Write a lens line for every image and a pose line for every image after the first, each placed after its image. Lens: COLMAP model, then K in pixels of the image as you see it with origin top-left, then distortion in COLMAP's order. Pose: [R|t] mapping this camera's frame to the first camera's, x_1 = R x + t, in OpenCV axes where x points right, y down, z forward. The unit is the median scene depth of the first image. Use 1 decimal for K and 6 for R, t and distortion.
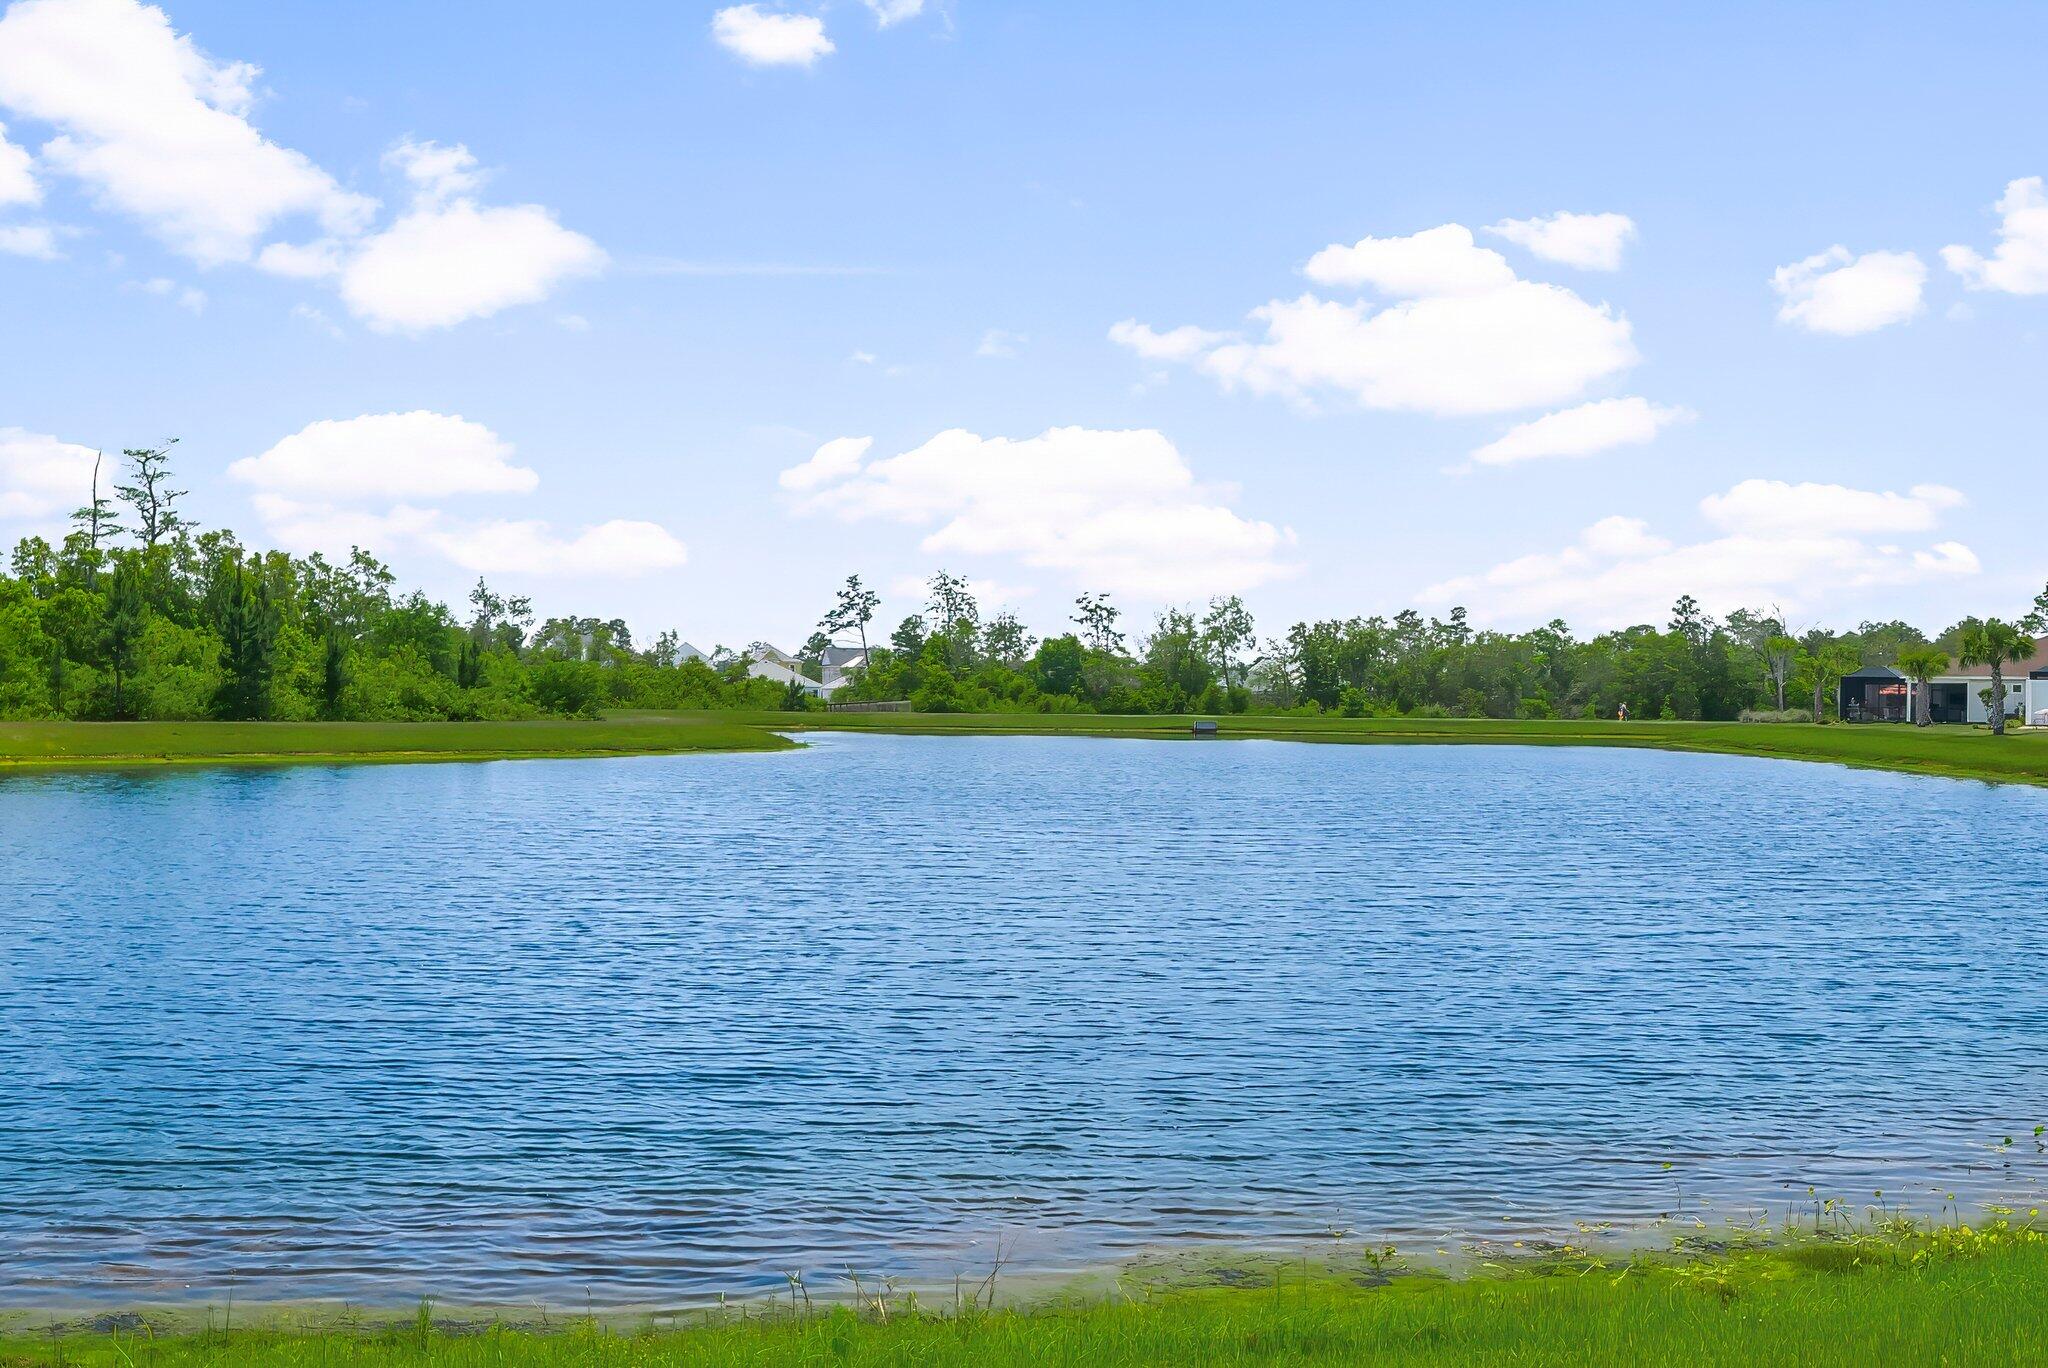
lens RADIAL K [[2126.7, 0, 1023.5], [0, 2126.7, 684.7], [0, 0, 1]] dist [-0.002272, 0.000000]
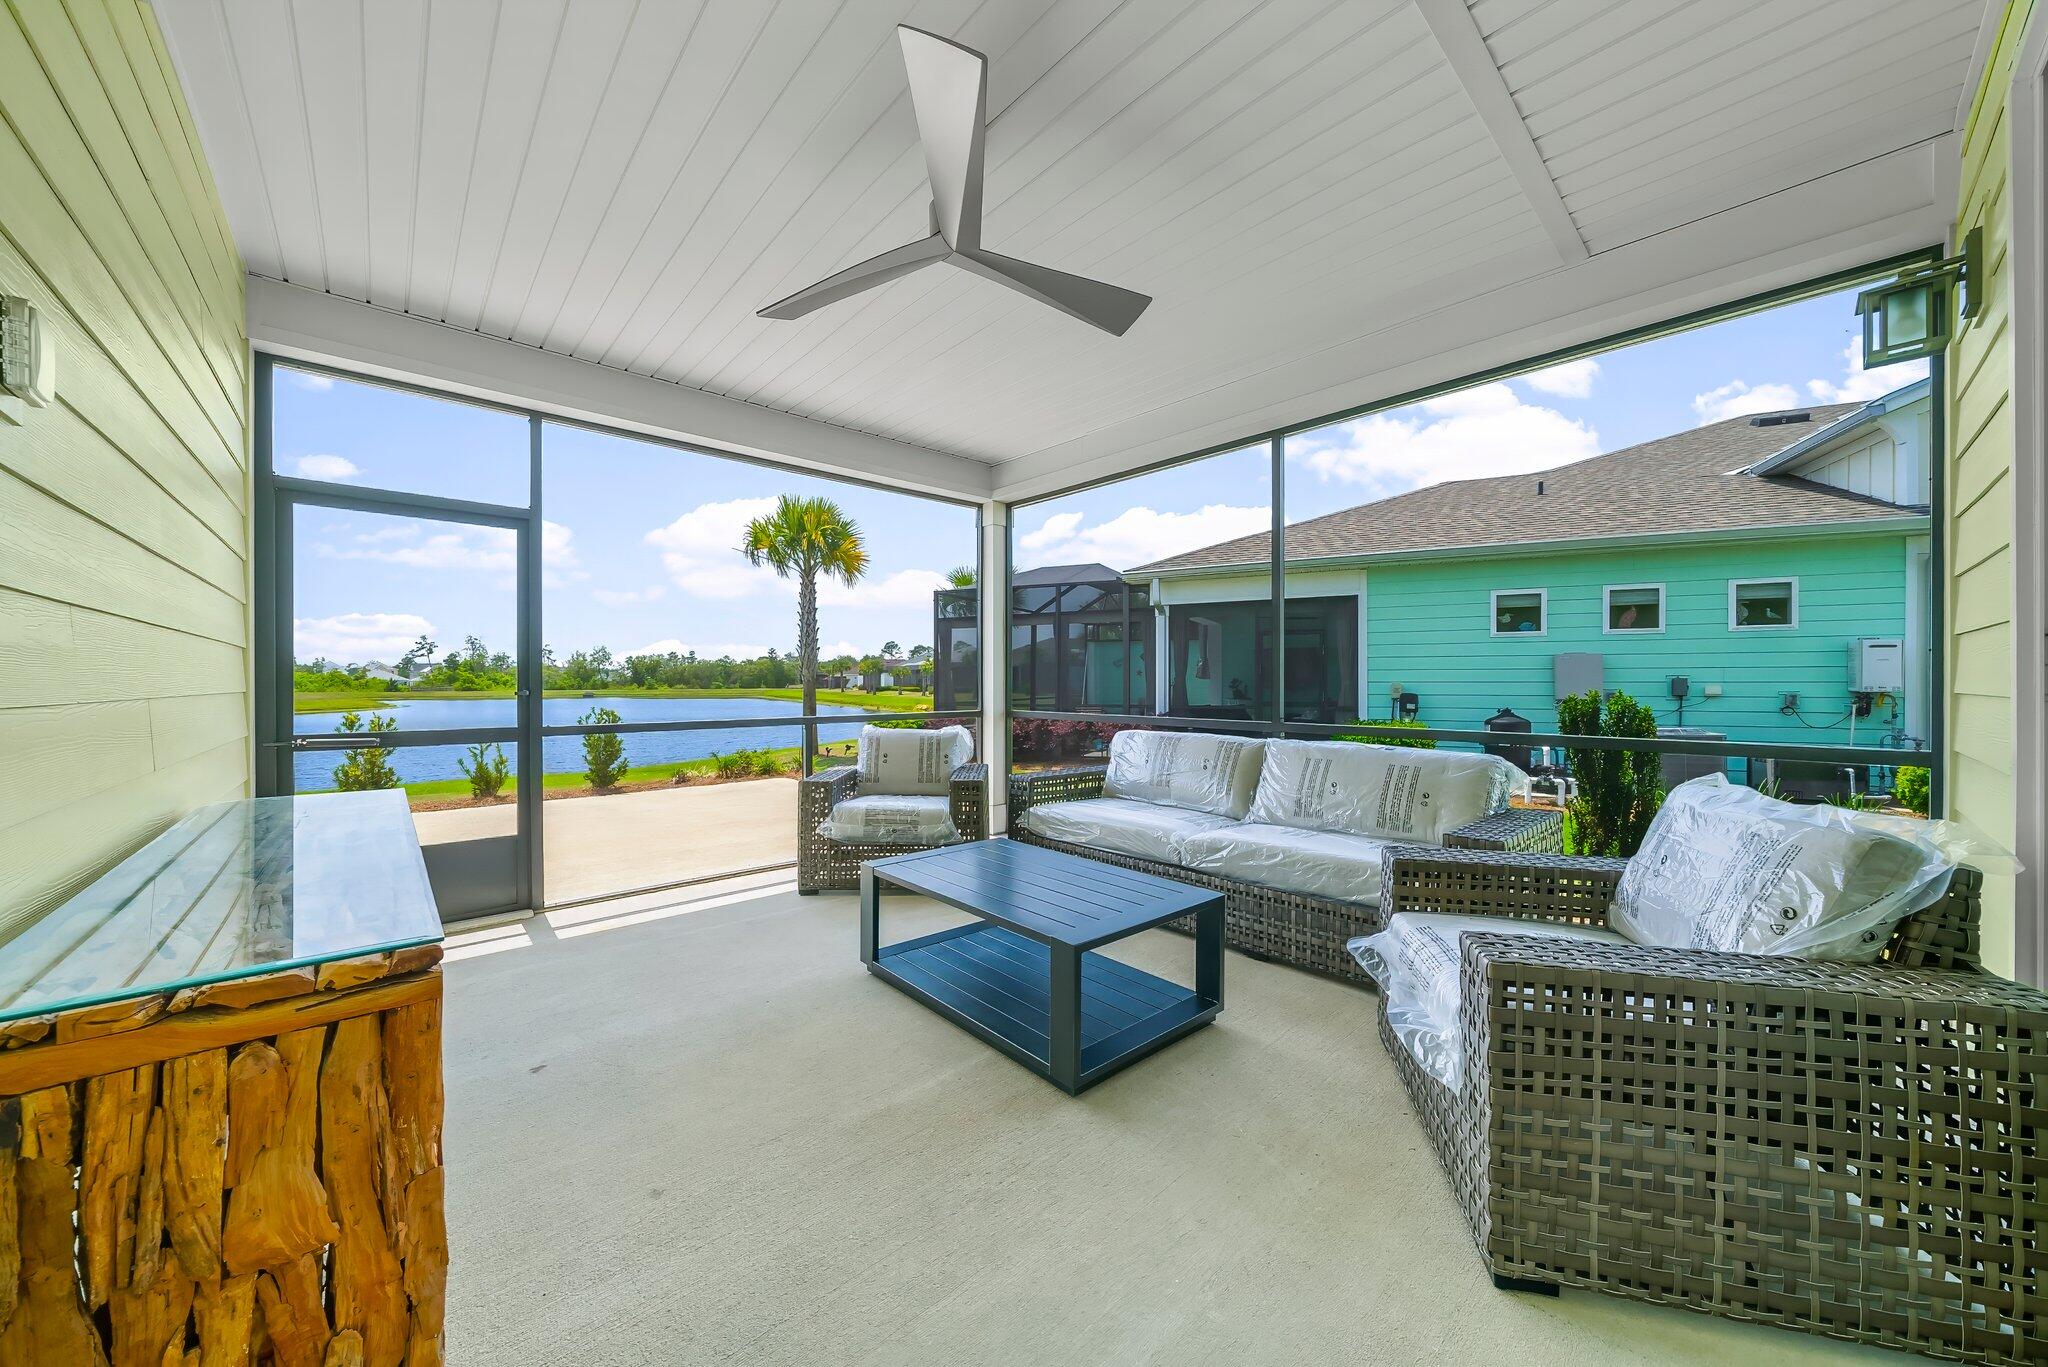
lens RADIAL K [[714.3, 0, 1025.4], [0, 714.3, 677.5], [0, 0, 1]] dist [-0.000986, -0.000029]
pose [[0.815969, -0.010034, 0.578009, 0.009881], [0.008256, 0.999950, 0.005702, -0.001763], [-0.578037, 0.000119, 0.816011, -0.070991]]
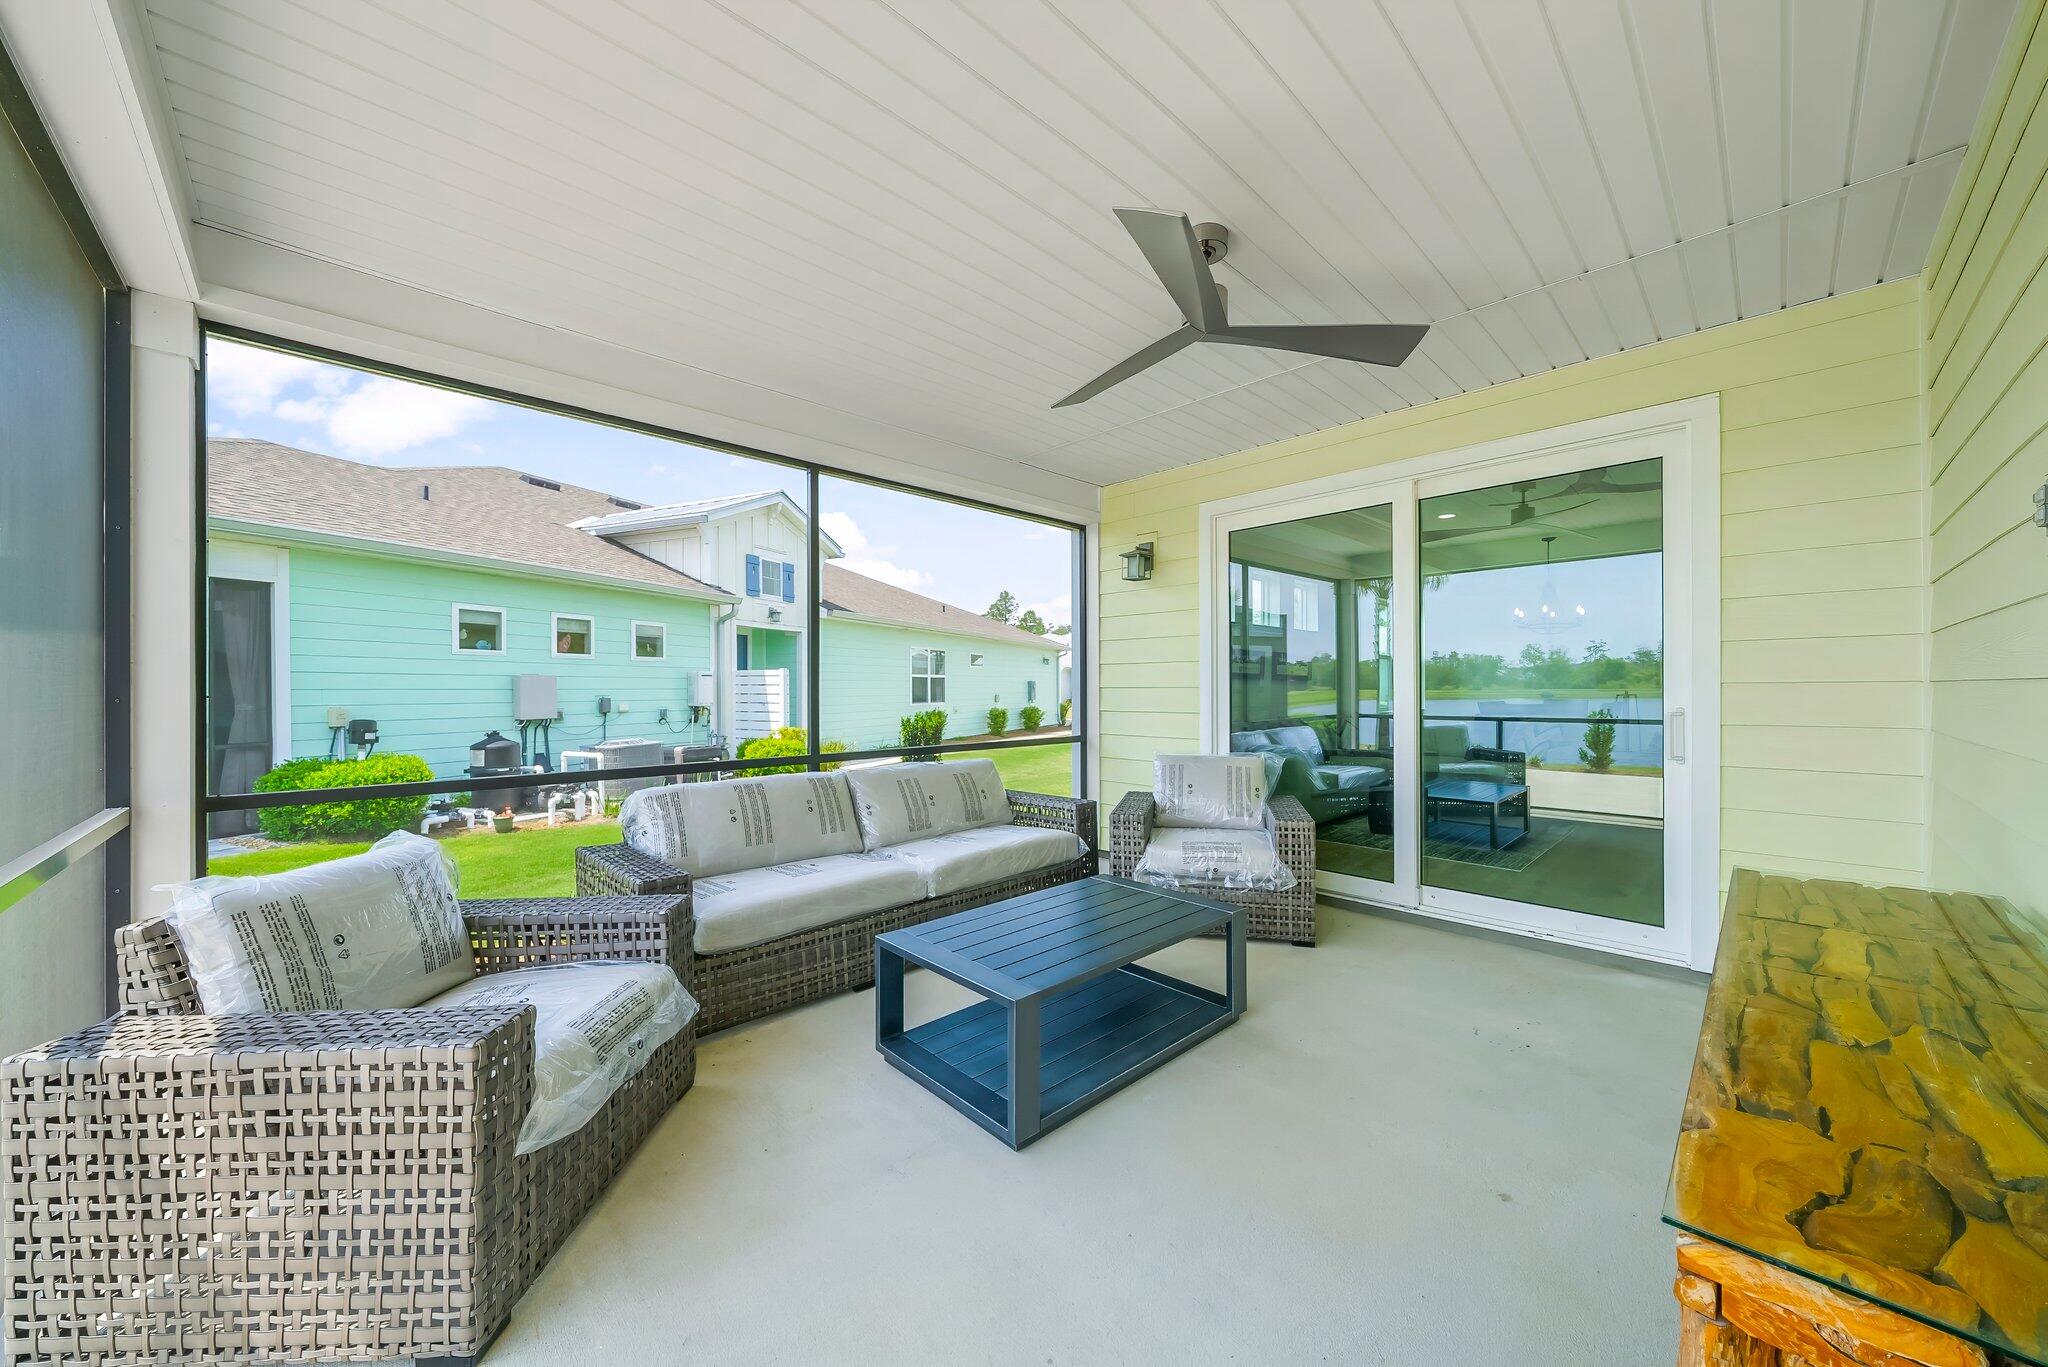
lens RADIAL K [[714.3, 0, 1024.3], [0, 714.3, 688.0], [0, 0, 1]] dist [-0.000986, -0.000029]
pose [[-0.595544, -0.008723, 0.803276, -0.028813], [-0.006188, 0.999961, 0.006271, -0.011651], [-0.803299, -0.001237, -0.595574, 0.246760]]
